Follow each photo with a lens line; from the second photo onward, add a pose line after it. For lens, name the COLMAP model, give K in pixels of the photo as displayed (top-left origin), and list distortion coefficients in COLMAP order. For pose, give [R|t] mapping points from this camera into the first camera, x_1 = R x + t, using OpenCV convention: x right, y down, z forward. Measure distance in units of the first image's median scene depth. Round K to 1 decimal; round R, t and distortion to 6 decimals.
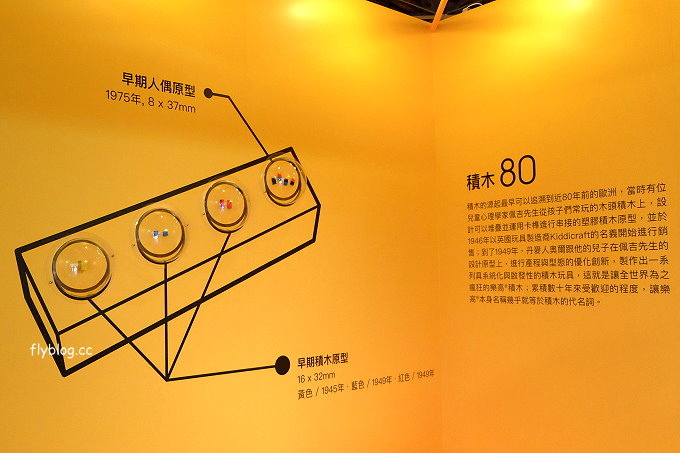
lens RADIAL K [[671.3, 0, 340.7], [0, 671.3, 255.4], [0, 0, 1]] dist [0.001952, 0.000000]
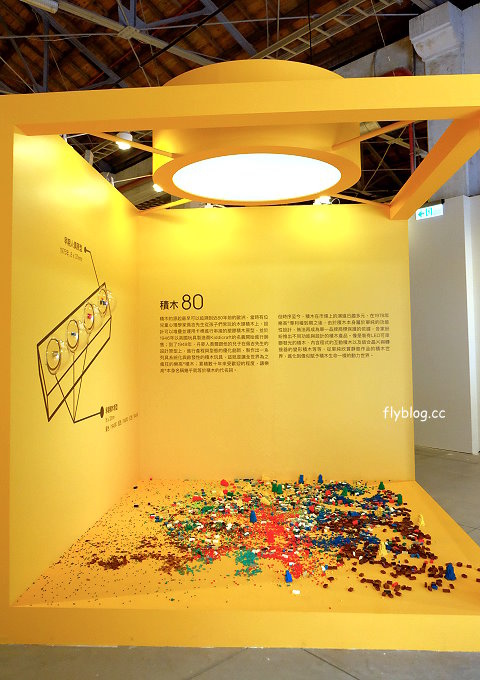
lens RADIAL K [[556.7, 0, 240.3], [0, 556.7, 340.7], [0, 0, 1]] dist [0.002629, -0.000101]
pose [[0.718658, 0.013198, 0.695238, -0.755926], [-0.016731, 0.999859, -0.001687, -0.017404], [-0.695162, -0.010420, 0.718778, -0.226273]]
